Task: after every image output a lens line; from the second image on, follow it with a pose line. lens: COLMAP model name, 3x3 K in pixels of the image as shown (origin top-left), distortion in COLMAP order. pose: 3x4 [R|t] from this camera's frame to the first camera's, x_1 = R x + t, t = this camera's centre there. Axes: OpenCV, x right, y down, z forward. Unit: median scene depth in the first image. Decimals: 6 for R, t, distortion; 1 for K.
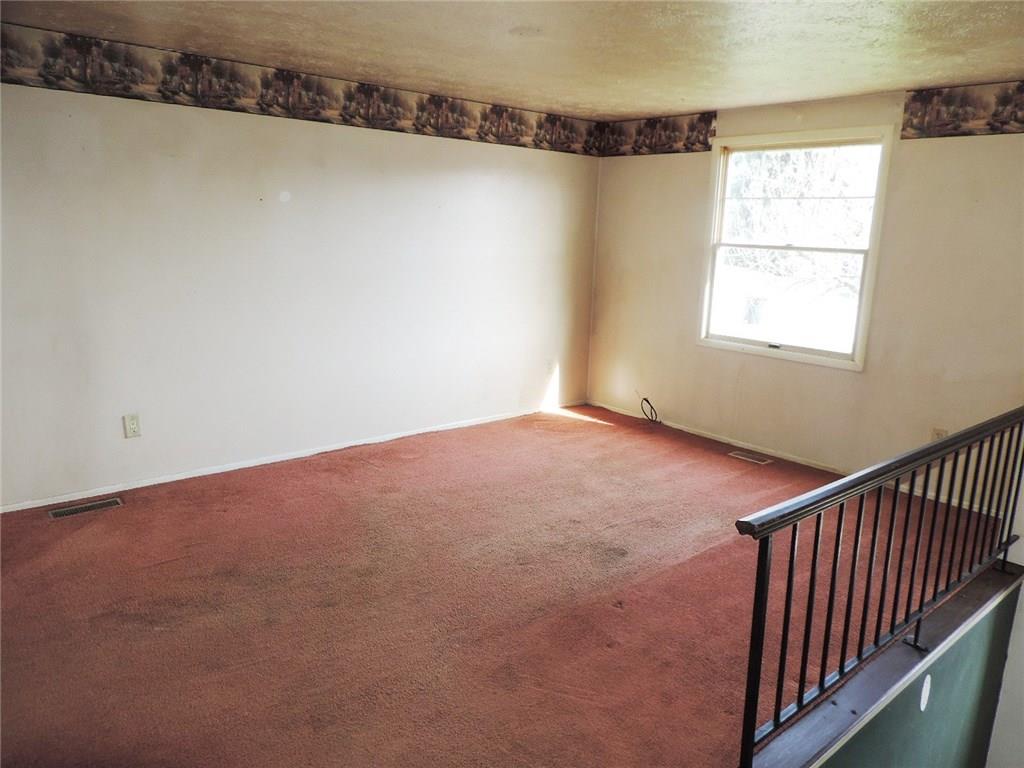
lens RADIAL K [[732.4, 0, 517.7], [0, 732.4, 379.1], [0, 0, 1]] dist [-0.016418, 0.014363]
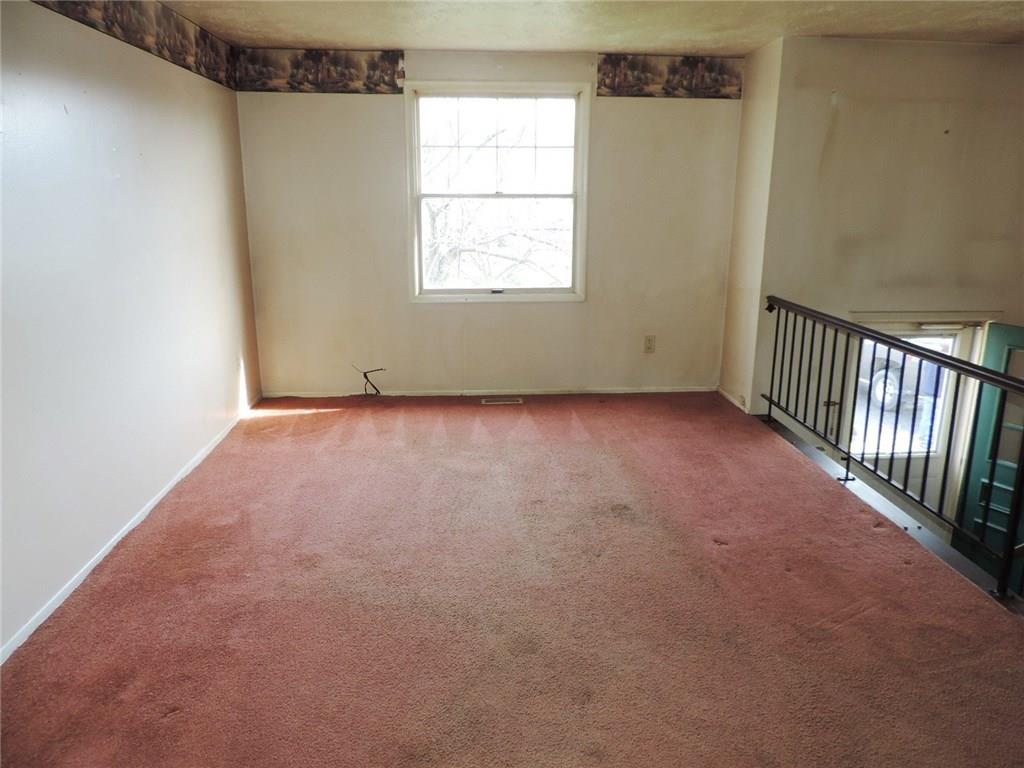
lens RADIAL K [[732.4, 0, 502.4], [0, 732.4, 381.4], [0, 0, 1]] dist [-0.016418, 0.014363]
pose [[0.602407, -0.225698, 0.765615, -0.465026], [0.180644, 0.972853, 0.144654, -0.069245], [-0.777479, 0.051164, 0.626825, 0.344739]]
